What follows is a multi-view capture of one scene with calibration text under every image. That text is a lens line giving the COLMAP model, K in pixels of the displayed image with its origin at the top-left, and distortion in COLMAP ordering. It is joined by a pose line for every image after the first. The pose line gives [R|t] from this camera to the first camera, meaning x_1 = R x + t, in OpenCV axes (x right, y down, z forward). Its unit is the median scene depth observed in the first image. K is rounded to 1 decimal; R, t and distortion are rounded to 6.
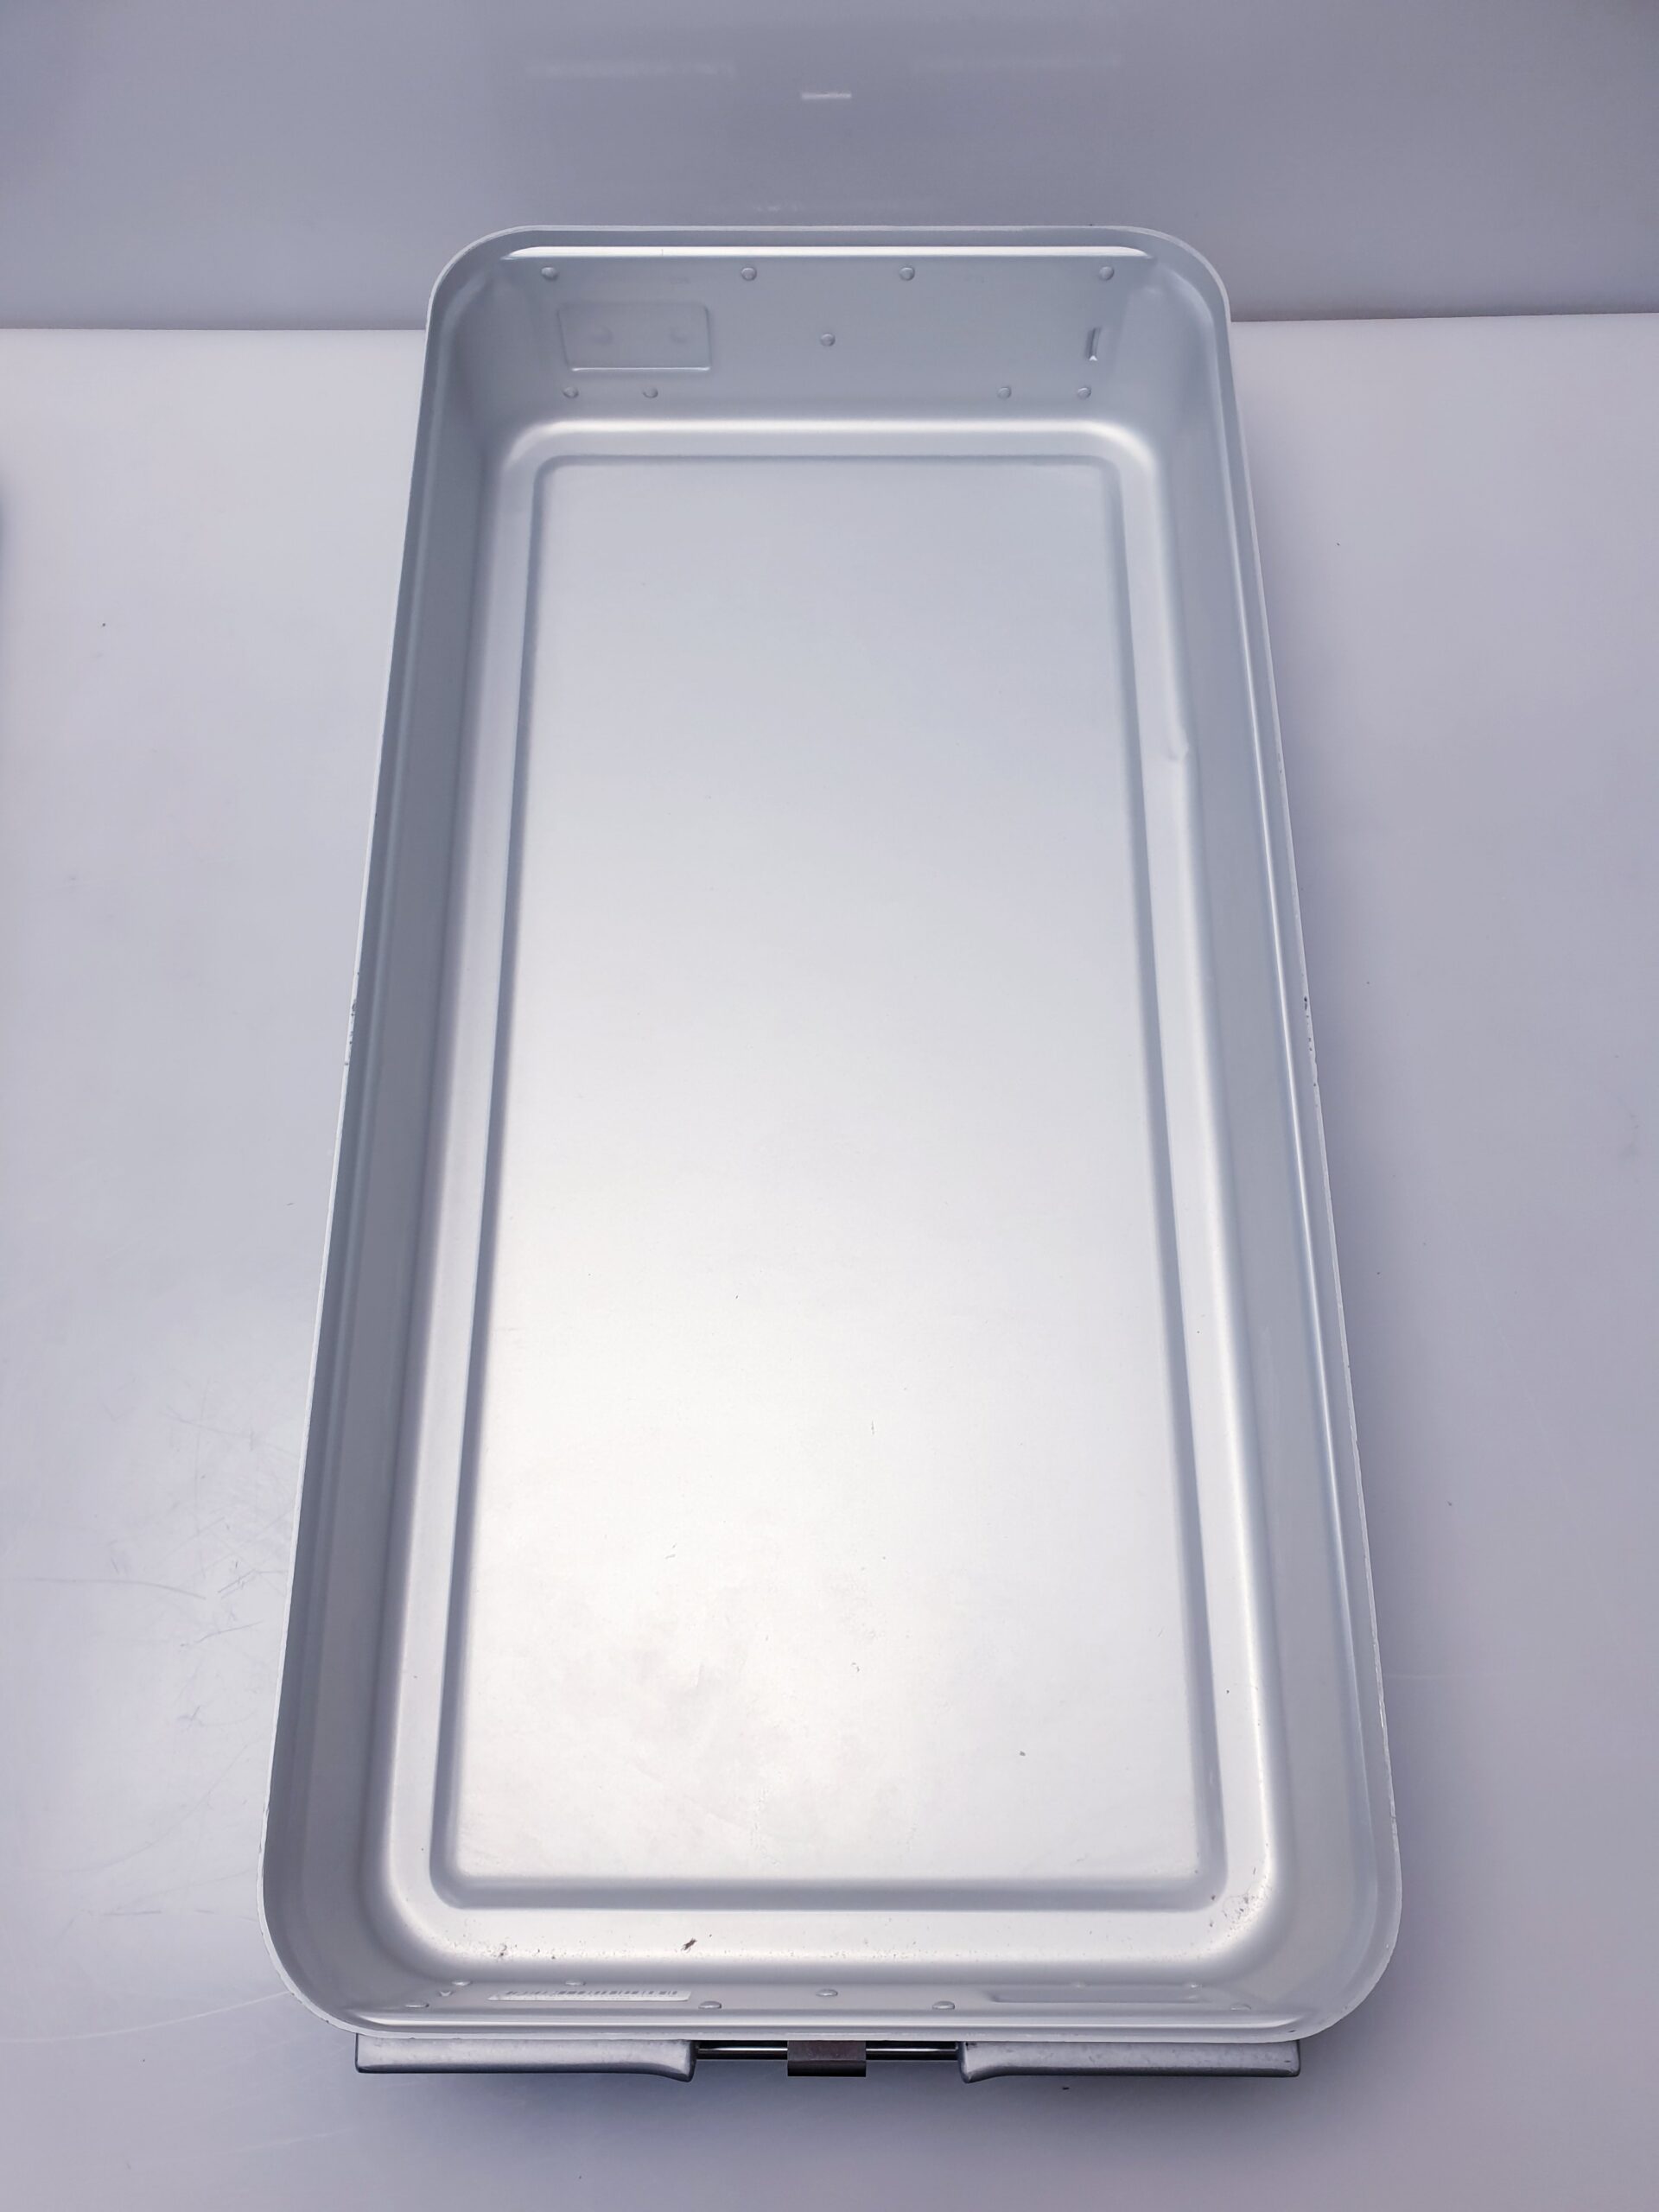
lens RADIAL K [[1687.2, 0, 833.2], [0, 1687.2, 1121.4], [0, 0, 1]] dist [-0.015090, -0.008679]
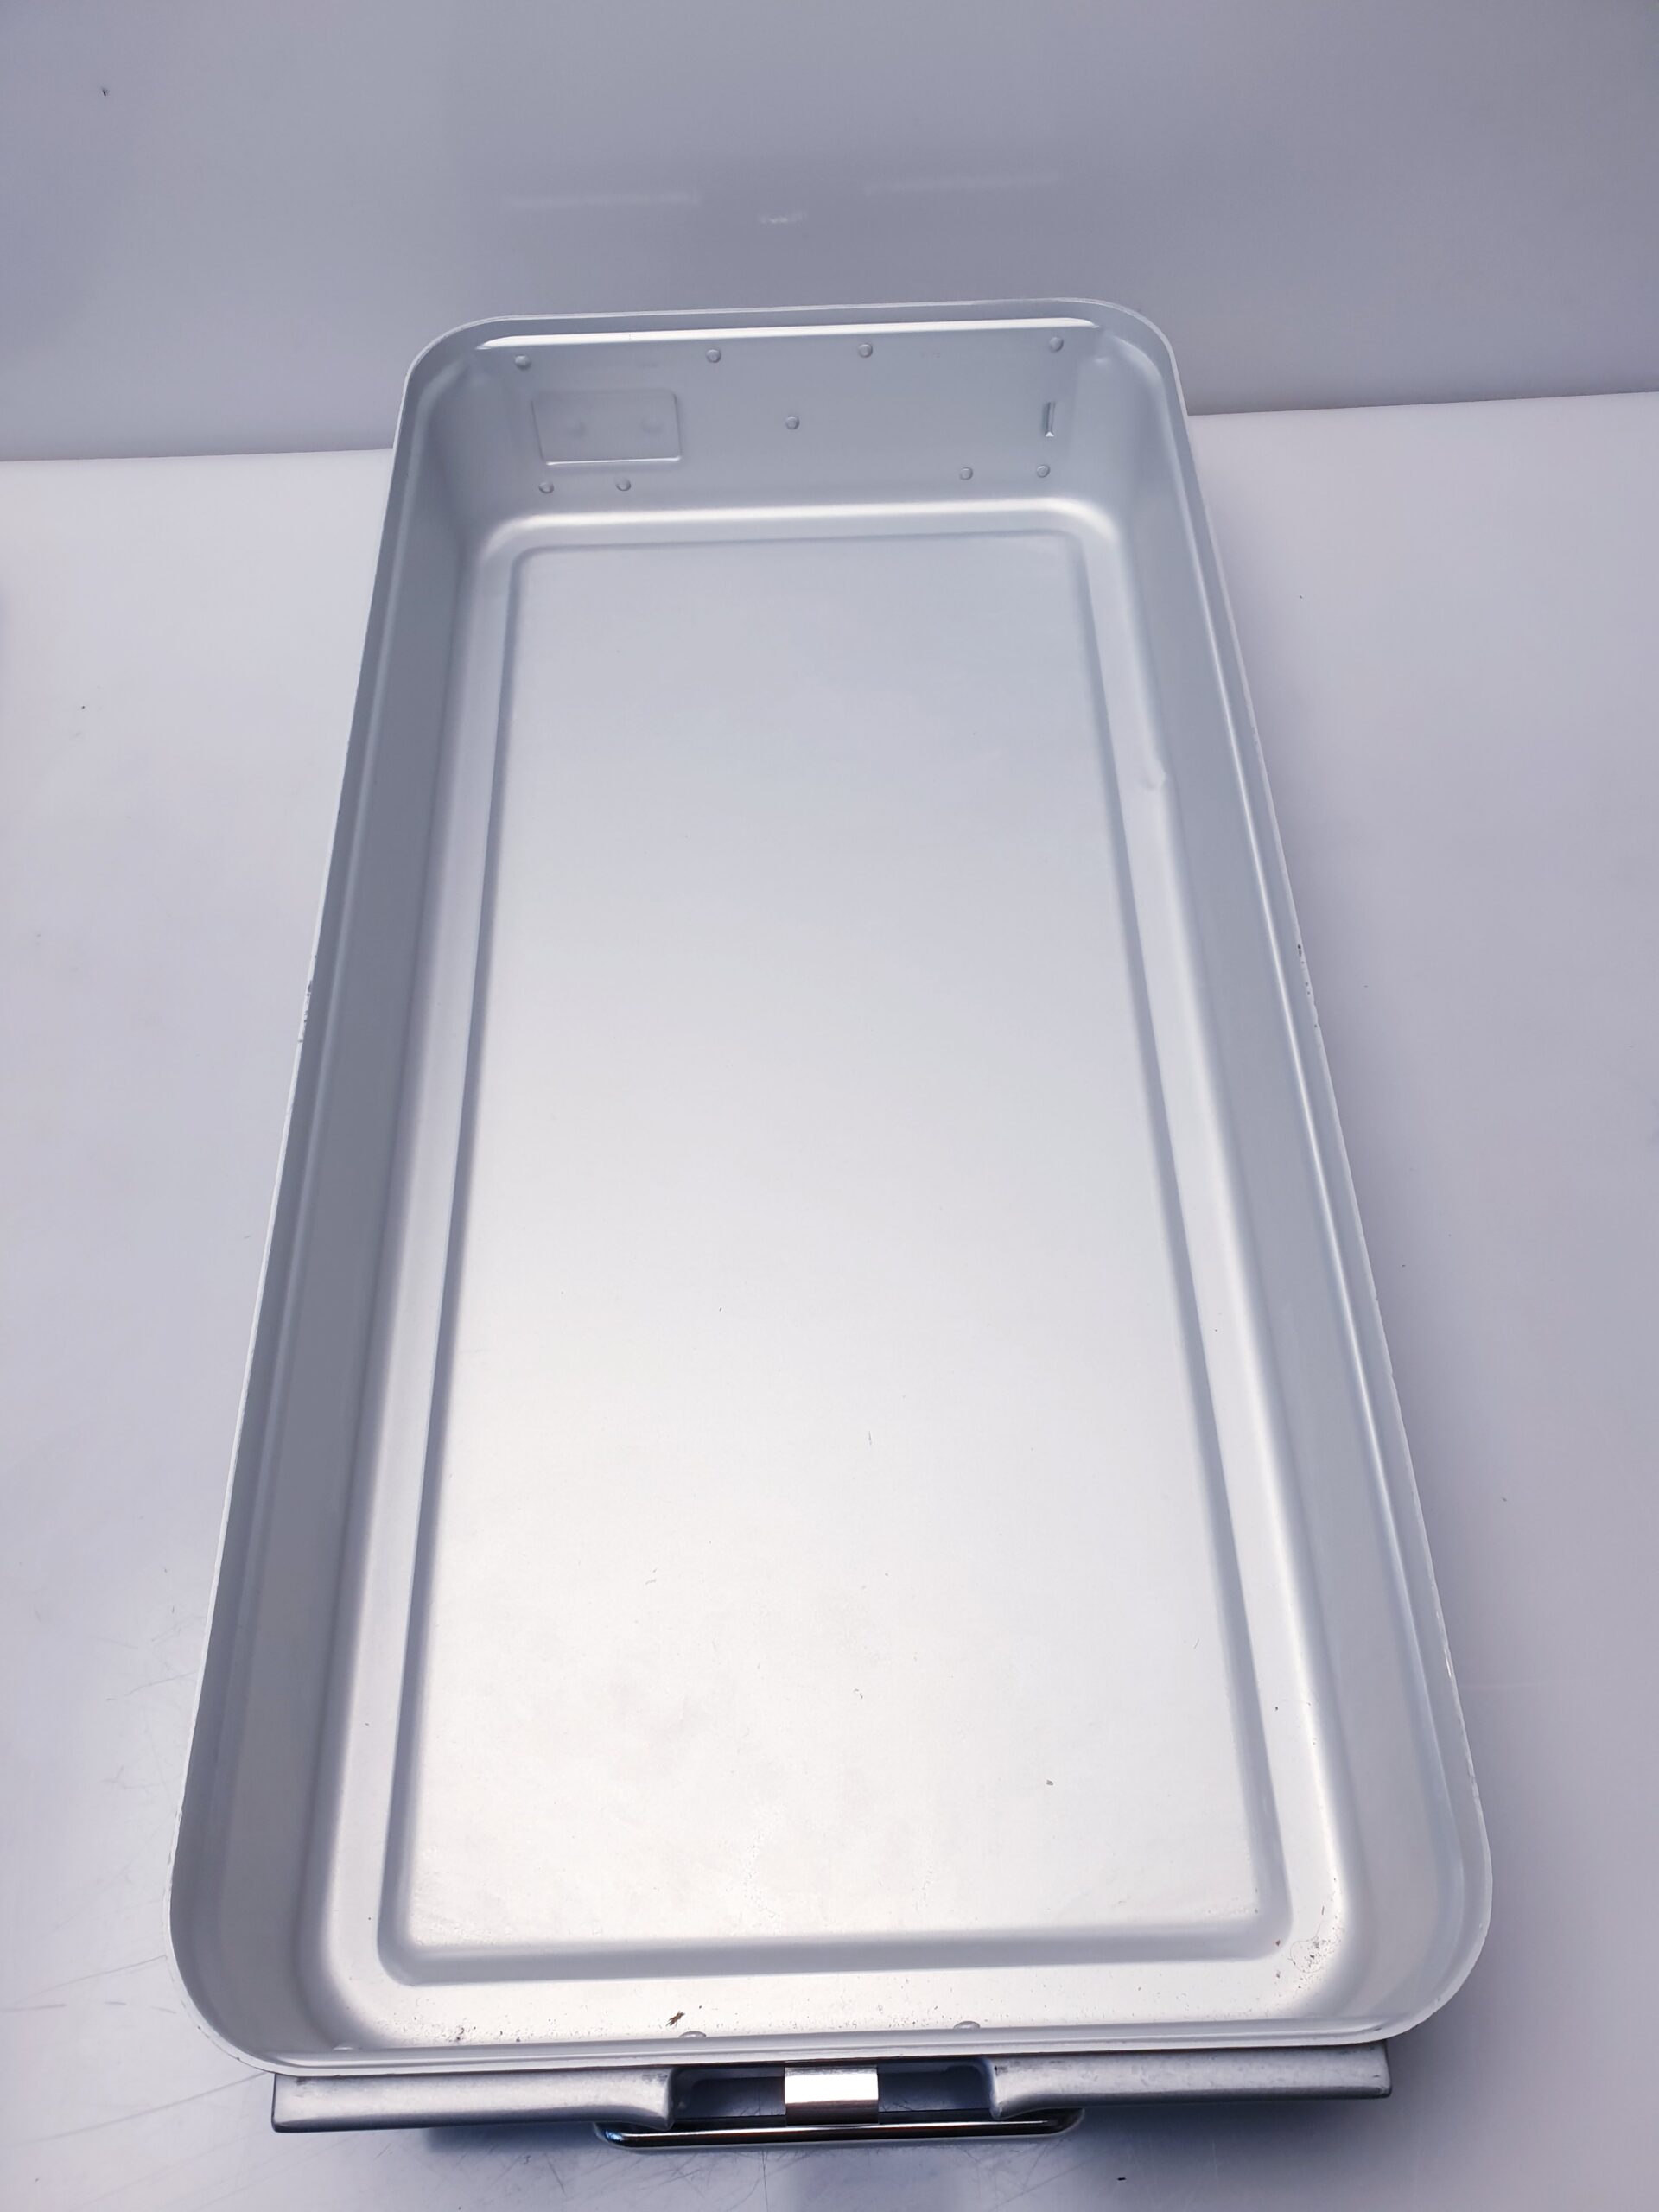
lens RADIAL K [[1687.2, 0, 843.9], [0, 1687.2, 1112.0], [0, 0, 1]] dist [-0.015090, -0.008679]
pose [[0.999344, -0.036212, 0.000402, 0.015945], [0.035734, 0.984227, -0.173264, 0.169851], [0.005878, 0.173165, 0.984875, 0.064623]]
